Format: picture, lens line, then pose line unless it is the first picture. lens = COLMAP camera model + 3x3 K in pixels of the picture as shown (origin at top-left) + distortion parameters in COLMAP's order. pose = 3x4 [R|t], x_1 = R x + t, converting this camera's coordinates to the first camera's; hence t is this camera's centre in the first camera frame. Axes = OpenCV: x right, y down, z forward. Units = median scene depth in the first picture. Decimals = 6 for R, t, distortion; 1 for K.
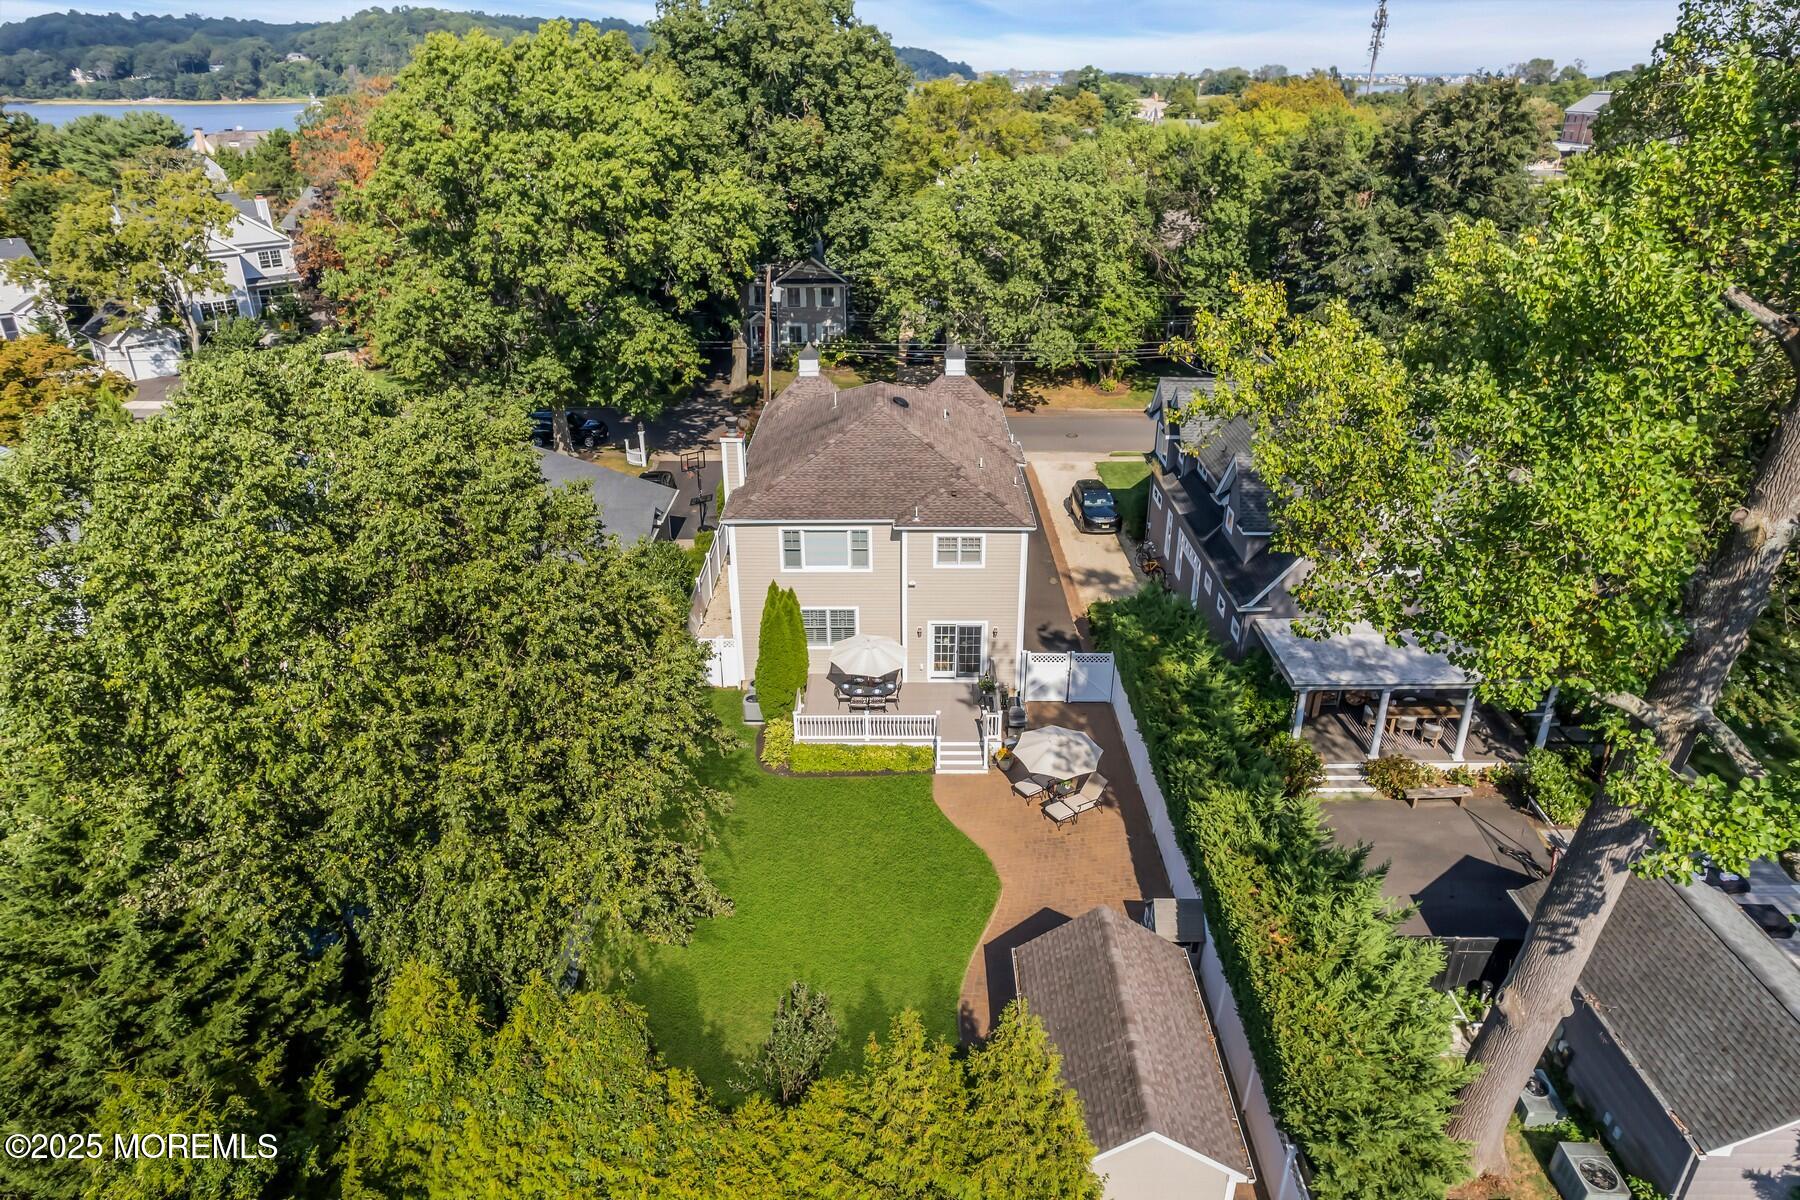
lens RADIAL K [[1112.7, 0, 899.5], [0, 1112.7, 622.3], [0, 0, 1]] dist [-0.063784, 0.048941]
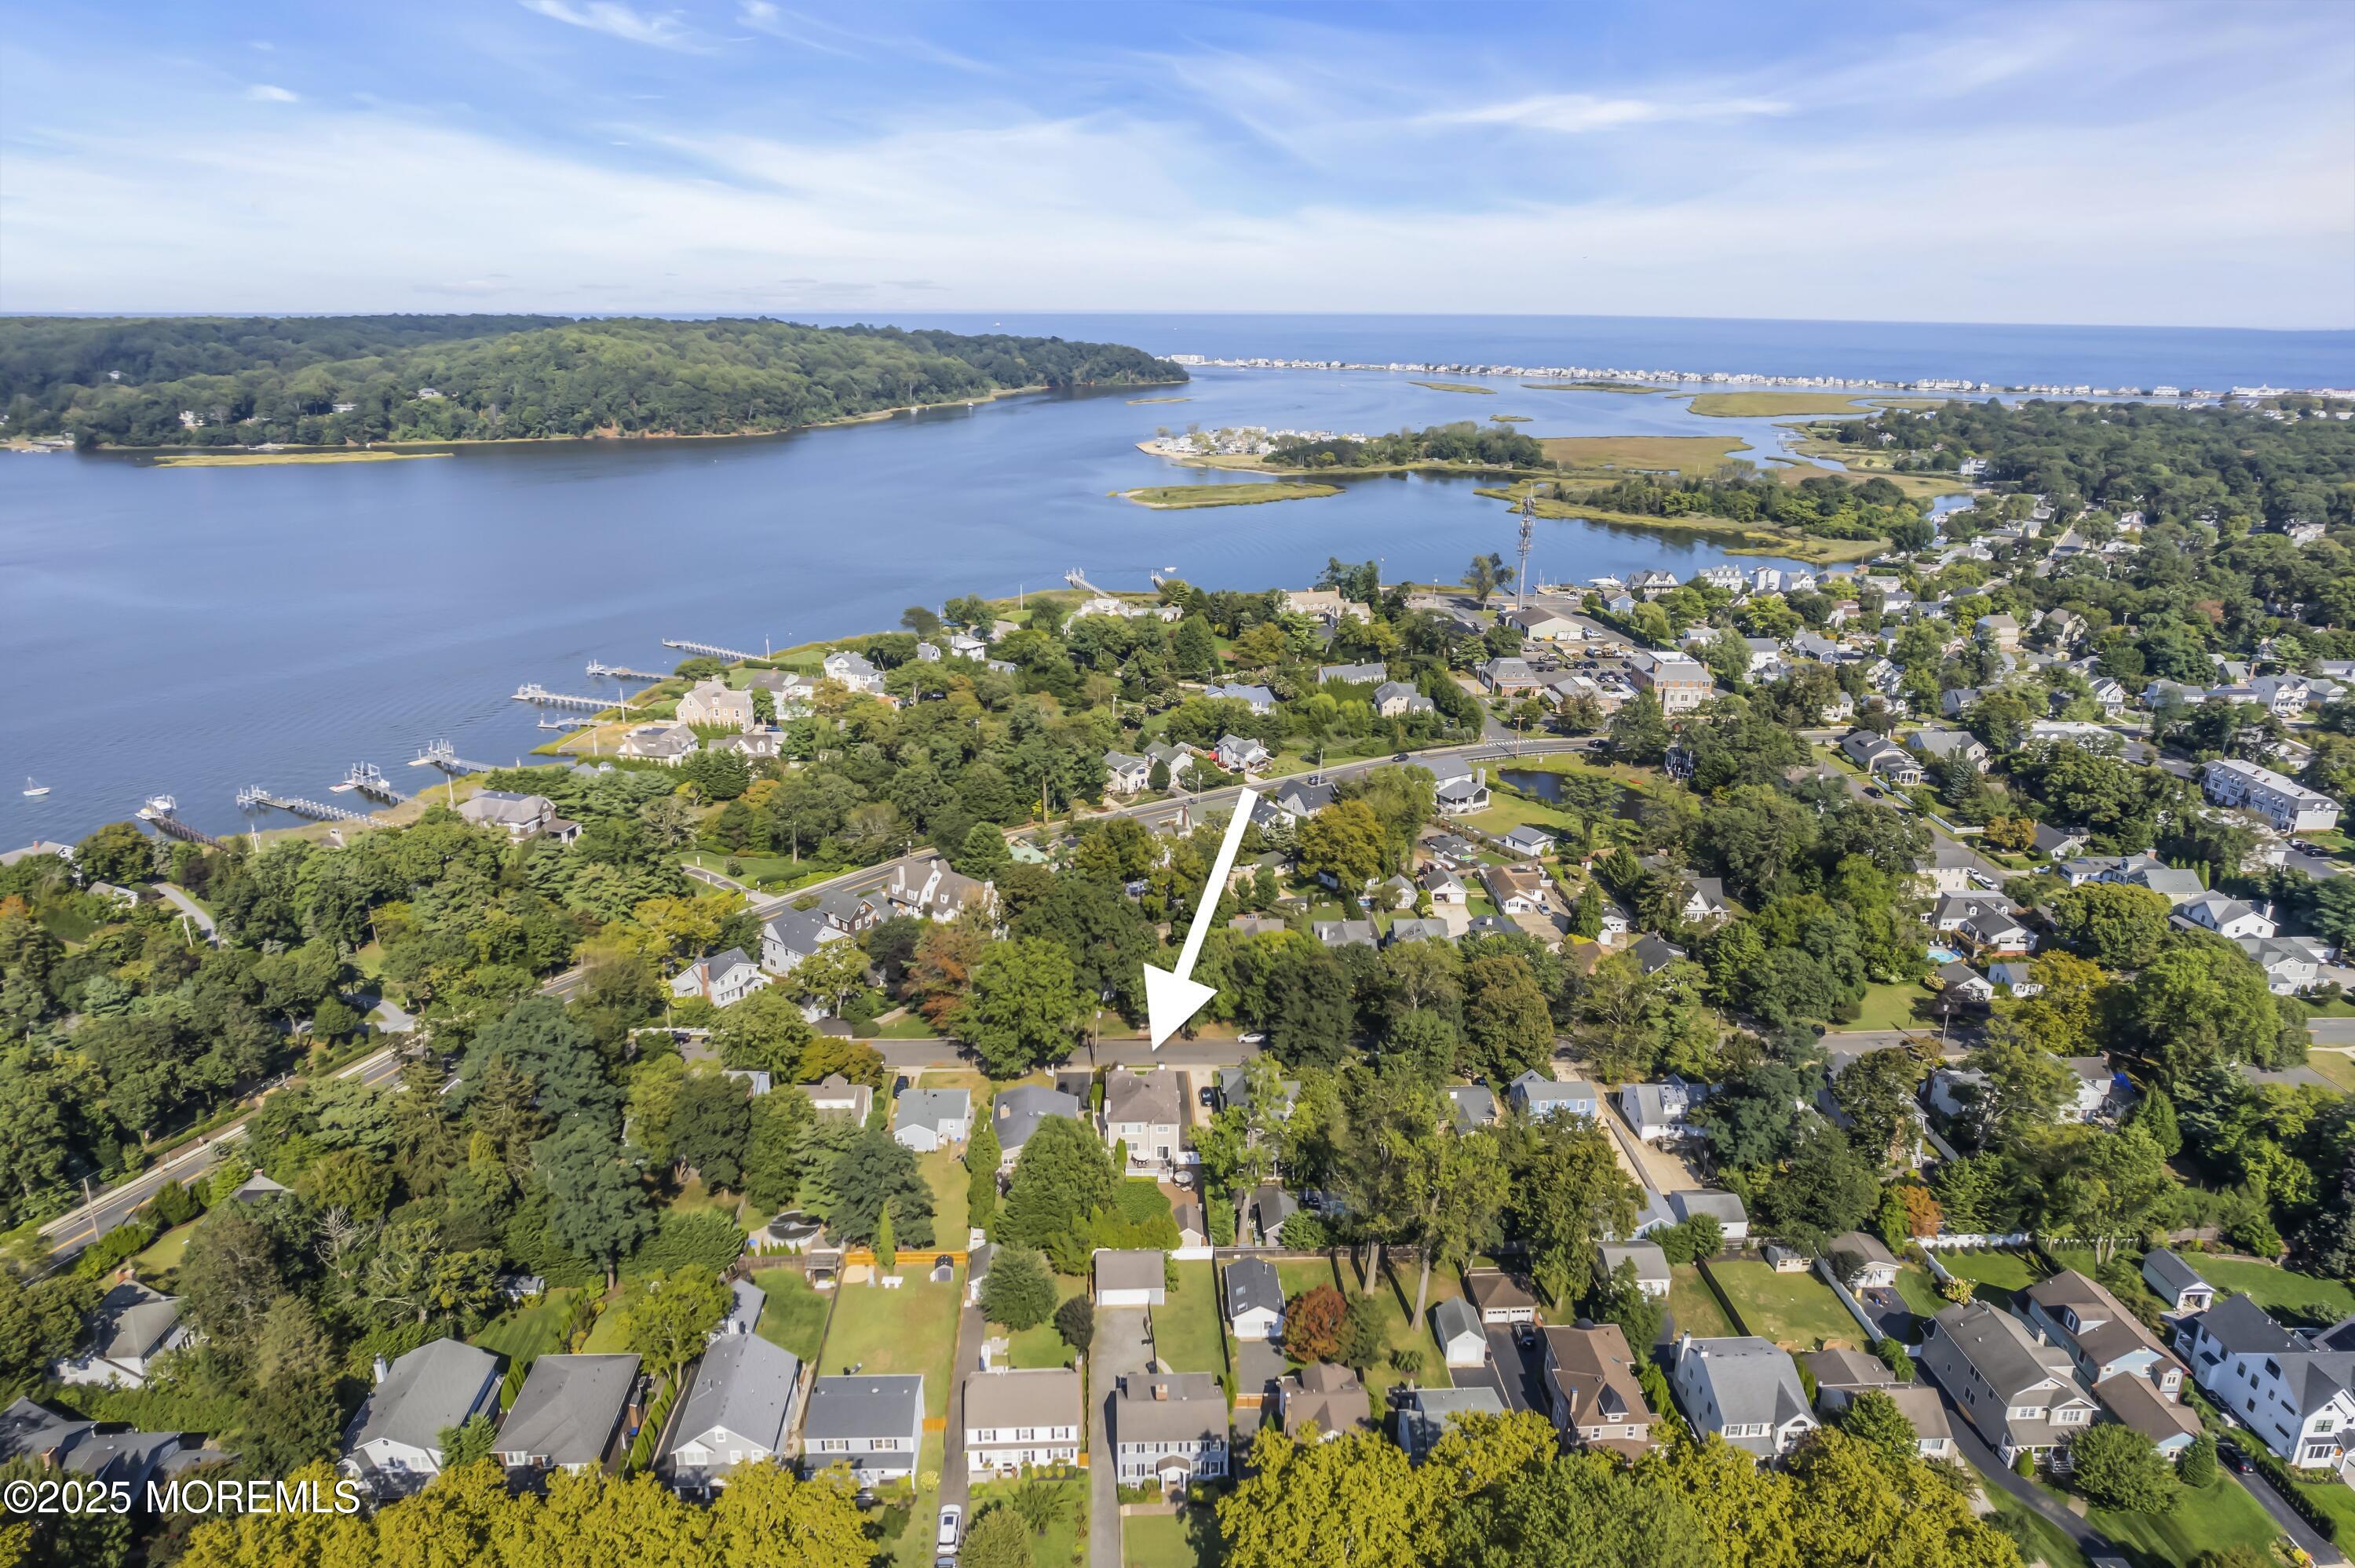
lens RADIAL K [[1455.6, 0, 1176.8], [0, 1455.6, 813.2], [0, 0, 1]] dist [-0.063784, 0.048941]
pose [[0.998437, -0.005261, 0.055632, -0.141147], [0.012315, 0.991796, -0.127235, -0.401706], [-0.054507, 0.127721, 0.990311, -3.369050]]
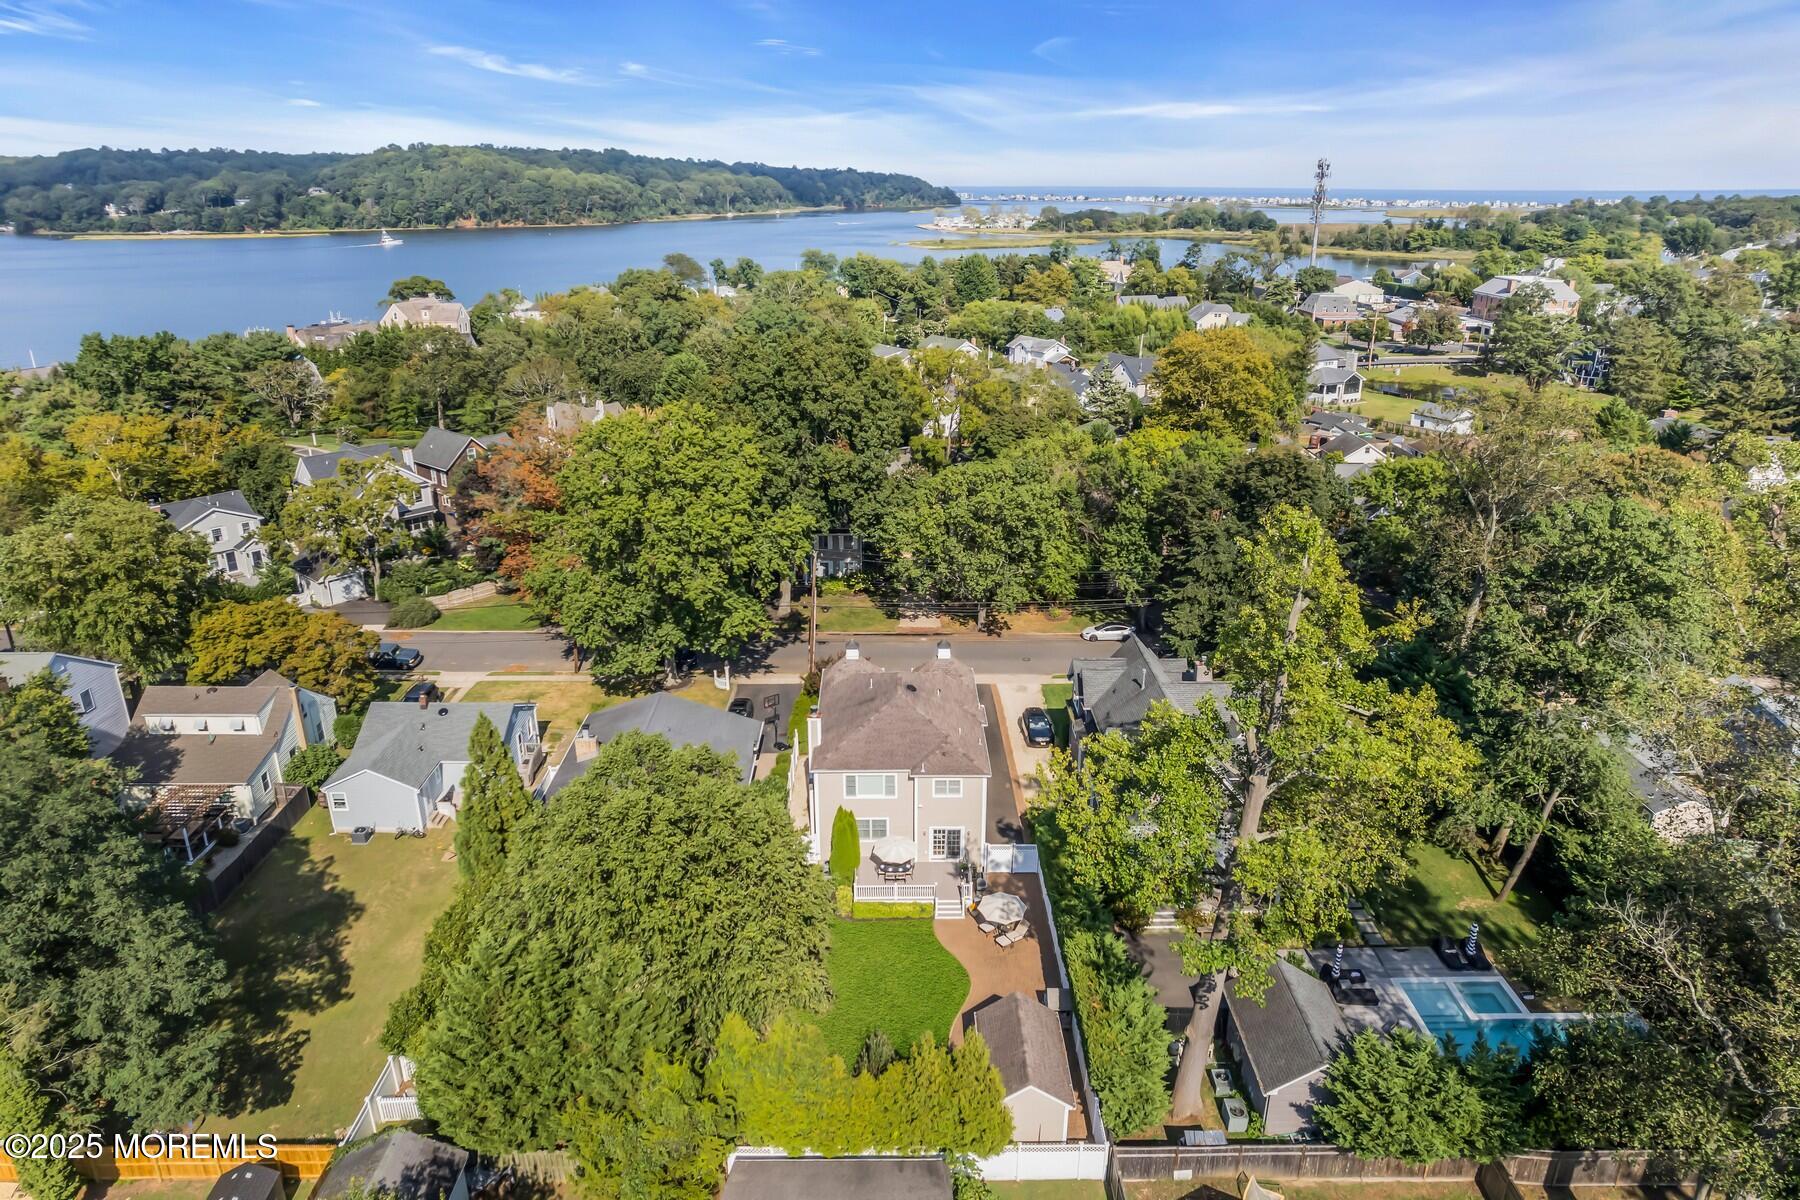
lens RADIAL K [[1112.7, 0, 899.5], [0, 1112.7, 622.3], [0, 0, 1]] dist [-0.063784, 0.048941]
pose [[0.999930, -0.003304, 0.011352, -0.028816], [0.004296, 0.996067, -0.088499, -0.120417], [-0.011015, 0.088541, 0.996012, -0.539110]]
